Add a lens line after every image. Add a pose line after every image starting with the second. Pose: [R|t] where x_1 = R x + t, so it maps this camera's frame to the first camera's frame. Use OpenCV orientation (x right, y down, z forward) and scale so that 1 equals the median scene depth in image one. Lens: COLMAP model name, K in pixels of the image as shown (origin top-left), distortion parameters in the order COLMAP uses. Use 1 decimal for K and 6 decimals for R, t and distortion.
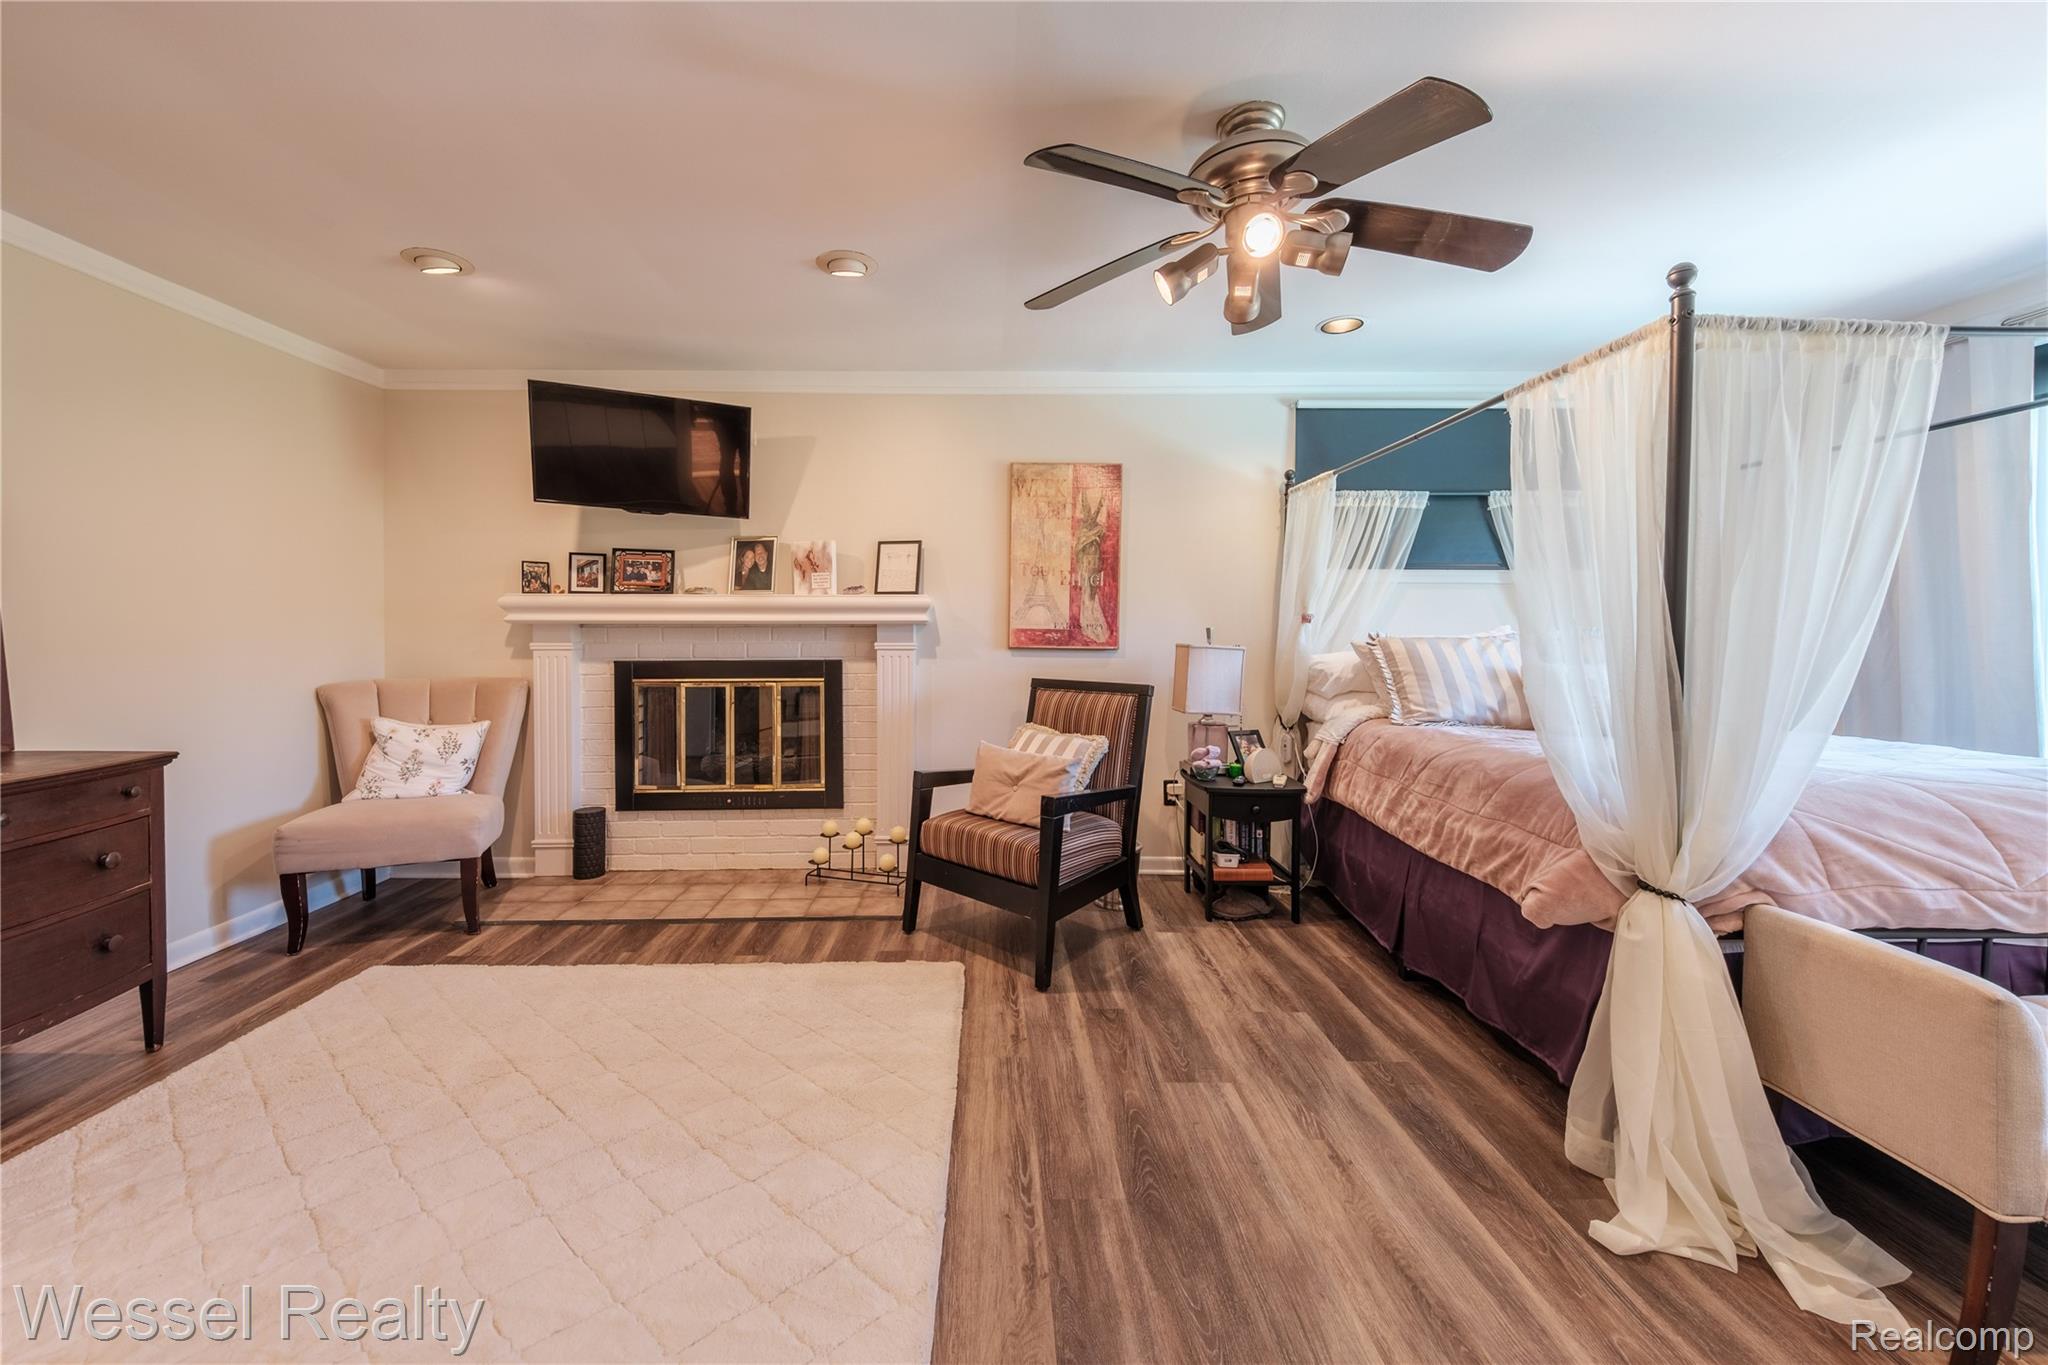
lens RADIAL K [[817.2, 0, 1027.0], [0, 817.2, 611.2], [0, 0, 1]] dist [0.035533, -0.023955]
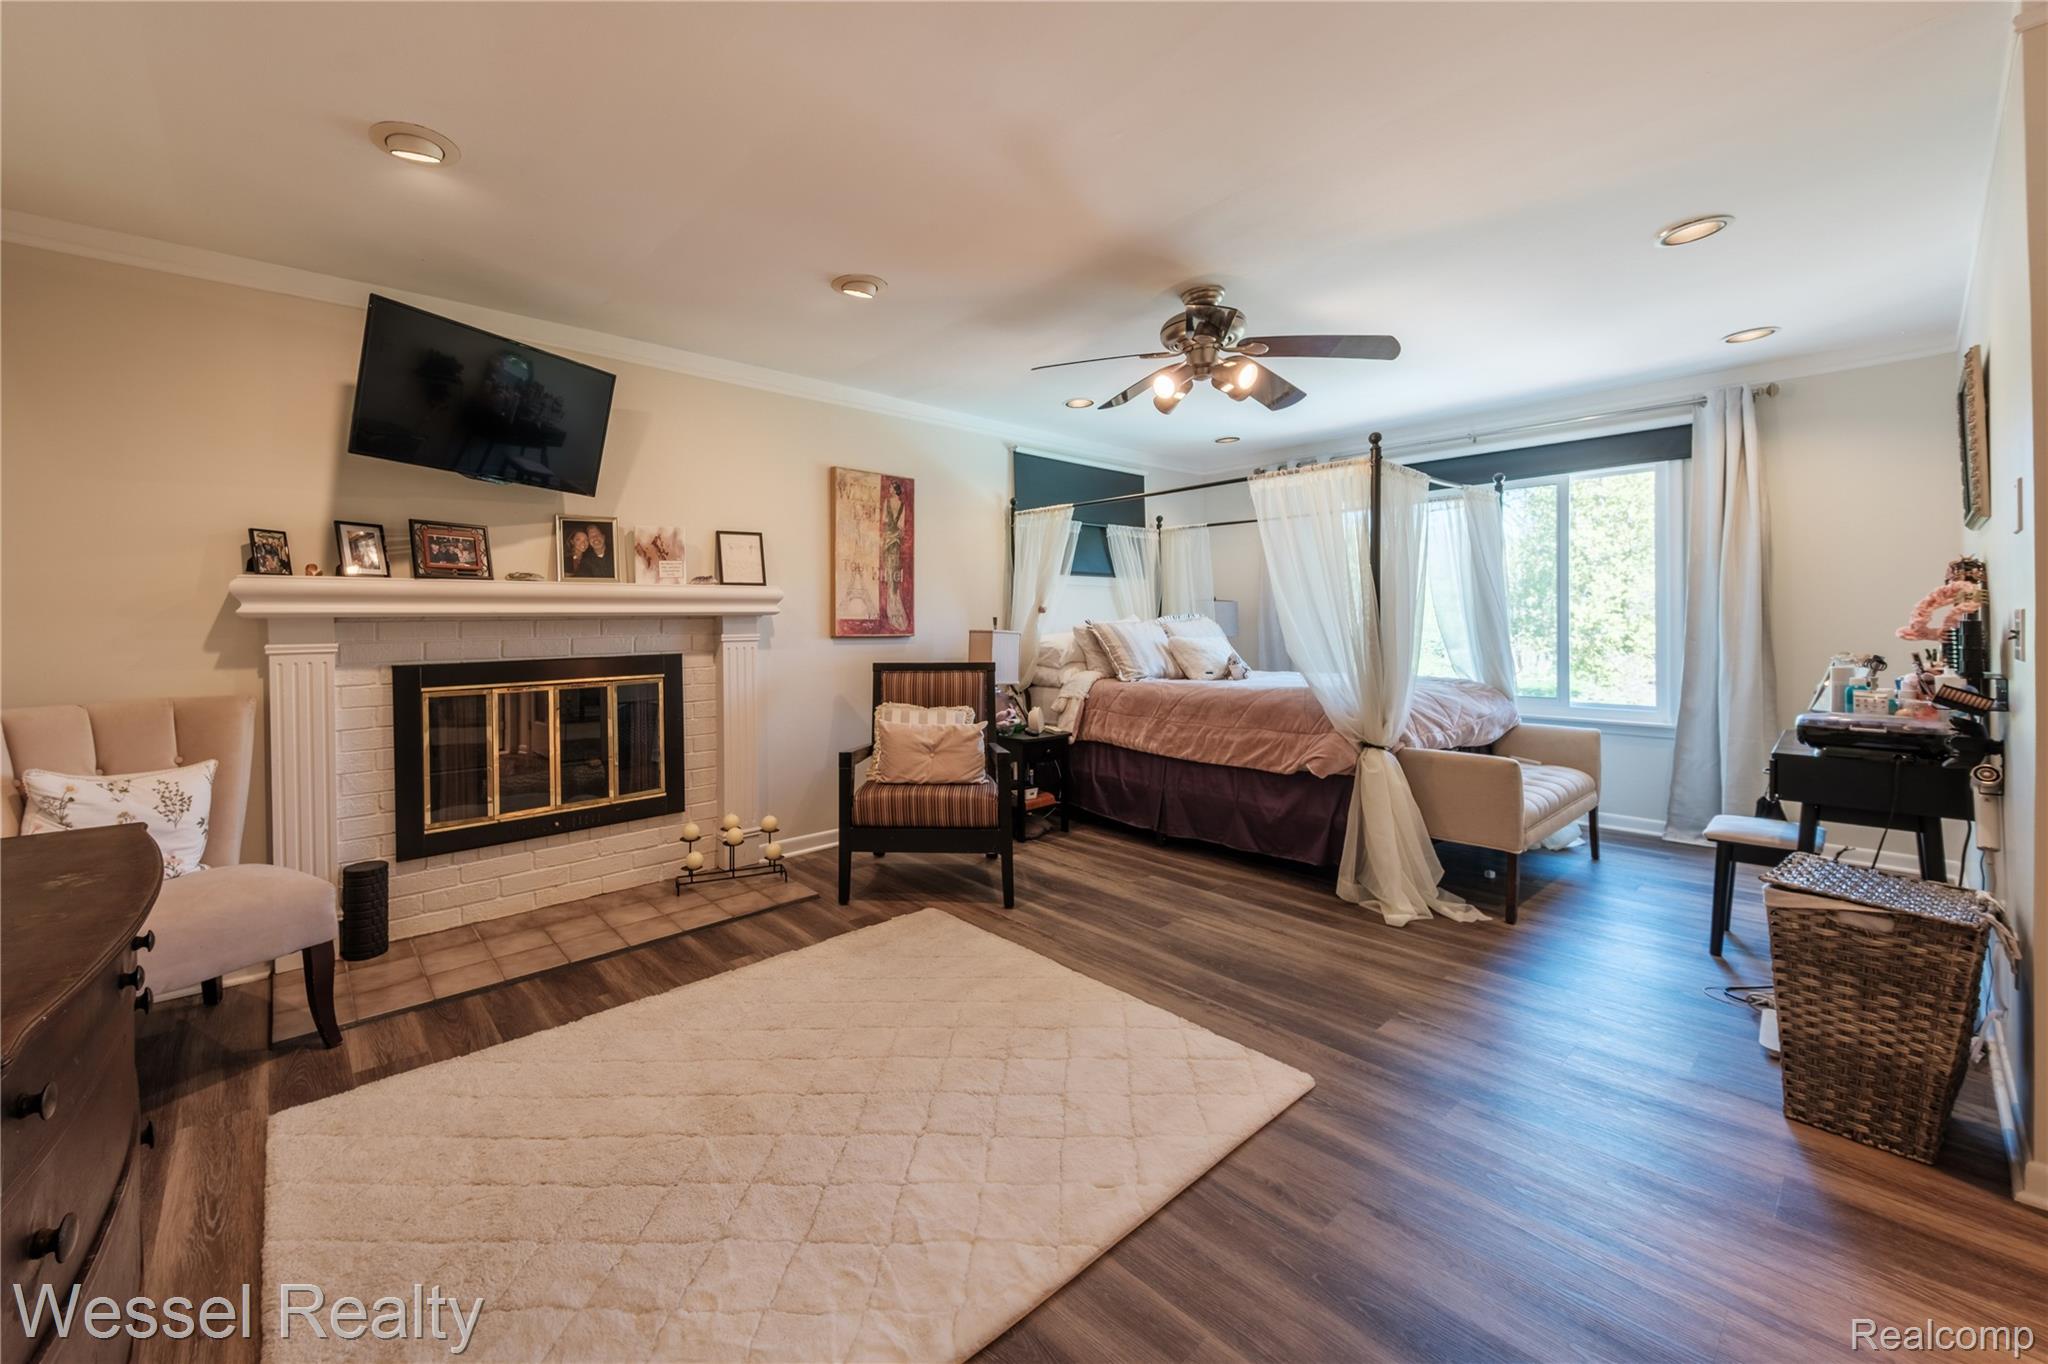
lens RADIAL K [[776.3, 0, 1016.1], [0, 776.3, 588.9], [0, 0, 1]] dist [0.033078, -0.014789]
pose [[0.757078, 0.016997, 0.653104, -0.546265], [-0.002414, 0.999727, -0.023219, 0.004761], [-0.653320, 0.016002, 0.756913, 0.068208]]
